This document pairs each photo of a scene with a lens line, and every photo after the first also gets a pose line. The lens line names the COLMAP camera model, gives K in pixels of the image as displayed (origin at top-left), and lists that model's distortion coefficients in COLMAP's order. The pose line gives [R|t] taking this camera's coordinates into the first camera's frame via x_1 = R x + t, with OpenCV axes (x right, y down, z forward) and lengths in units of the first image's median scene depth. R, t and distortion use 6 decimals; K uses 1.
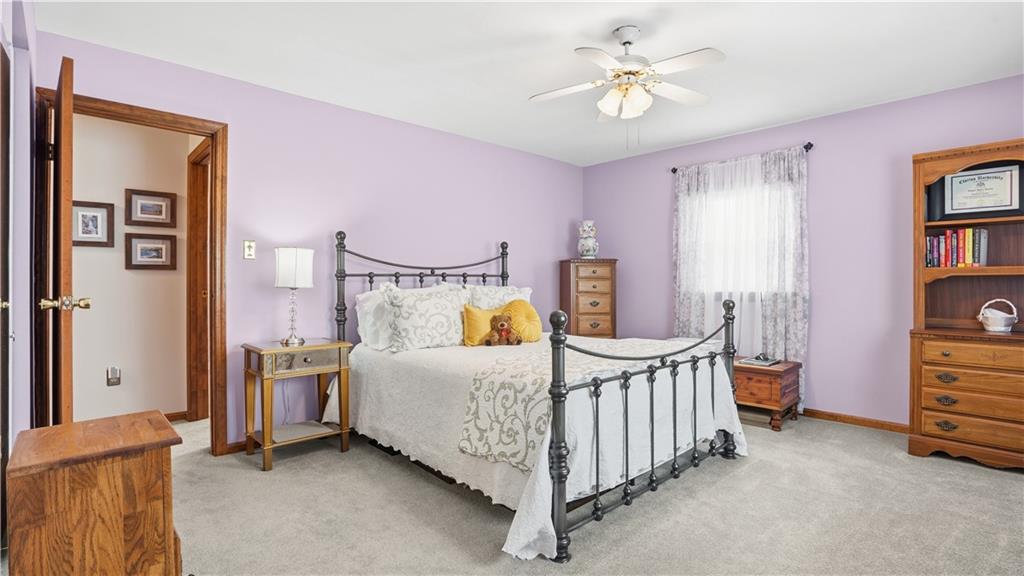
lens RADIAL K [[484.7, 0, 519.3], [0, 484.7, 281.2], [0, 0, 1]] dist [-0.019442, 0.034392]
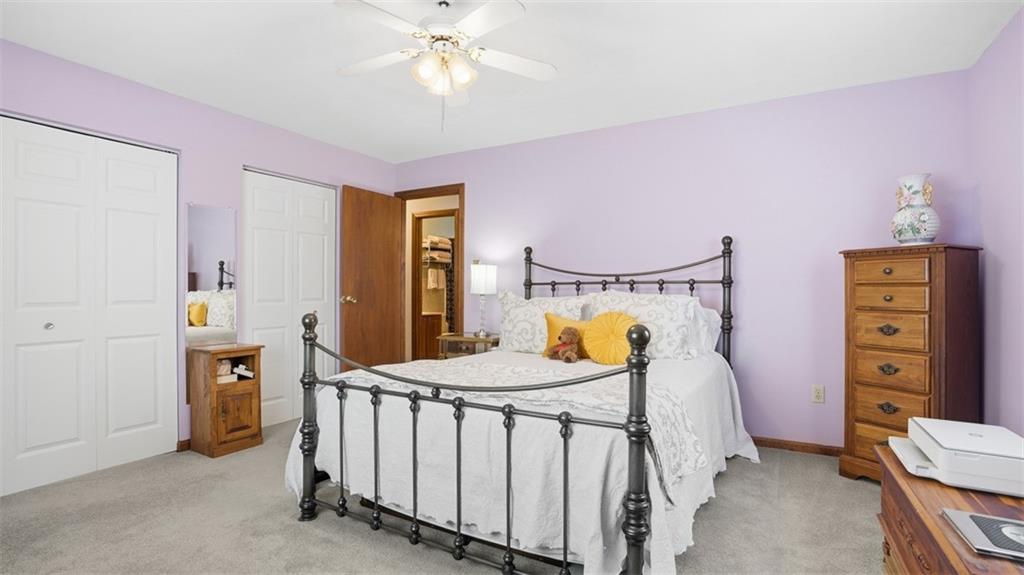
lens RADIAL K [[484.7, 0, 519.3], [0, 484.7, 280.7], [0, 0, 1]] dist [-0.019442, 0.034392]
pose [[0.314659, -0.014690, -0.949091, 0.750718], [0.002944, 0.999891, -0.014500, -0.003353], [0.949200, 0.001768, 0.314668, 0.604228]]
